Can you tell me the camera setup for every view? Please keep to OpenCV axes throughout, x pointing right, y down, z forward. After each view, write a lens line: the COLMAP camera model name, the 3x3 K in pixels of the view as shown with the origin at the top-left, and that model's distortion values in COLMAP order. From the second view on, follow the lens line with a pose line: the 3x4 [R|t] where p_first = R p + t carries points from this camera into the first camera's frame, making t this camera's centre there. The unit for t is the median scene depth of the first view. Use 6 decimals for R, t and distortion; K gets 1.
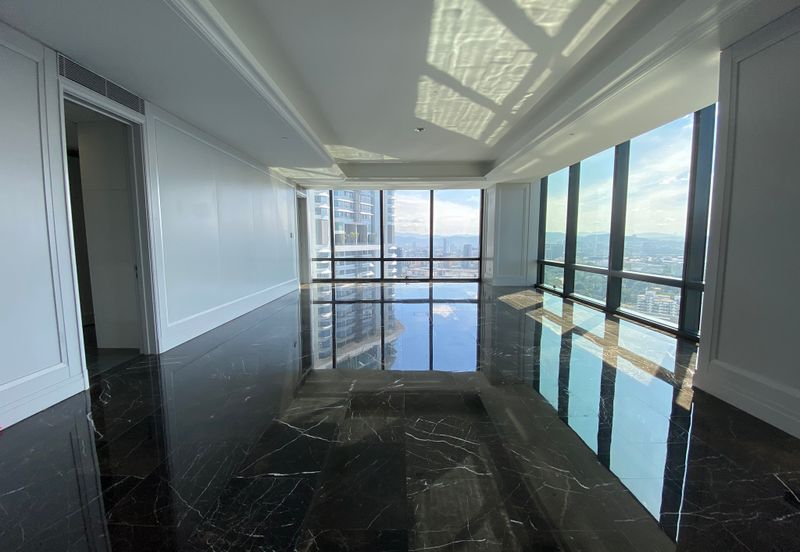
lens RADIAL K [[337.7, 0, 399.3], [0, 337.7, 255.0], [0, 0, 1]] dist [0.000461, 0.000000]
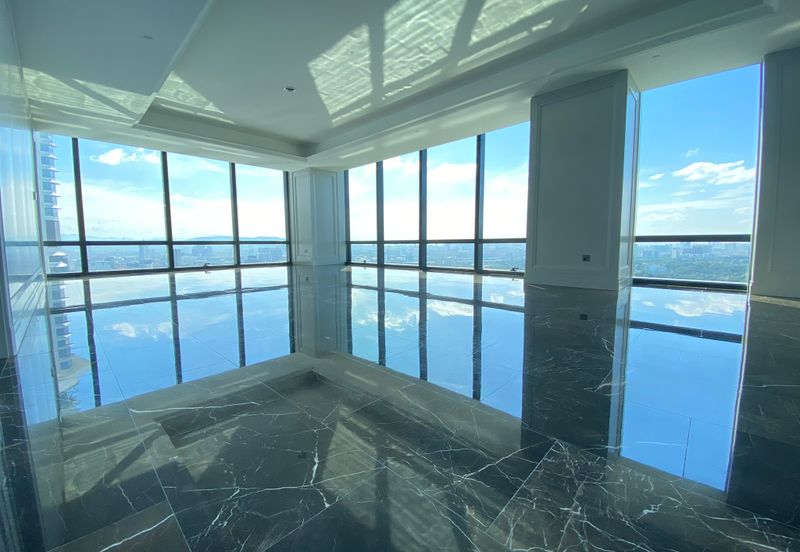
lens RADIAL K [[325.6, 0, 395.9], [0, 325.6, 273.0], [0, 0, 1]] dist [-0.000938, -0.000144]
pose [[0.633703, -0.059997, 0.771247, -0.353890], [0.046529, 0.998139, 0.039417, 0.091167], [-0.772176, 0.010907, 0.635315, 0.166298]]
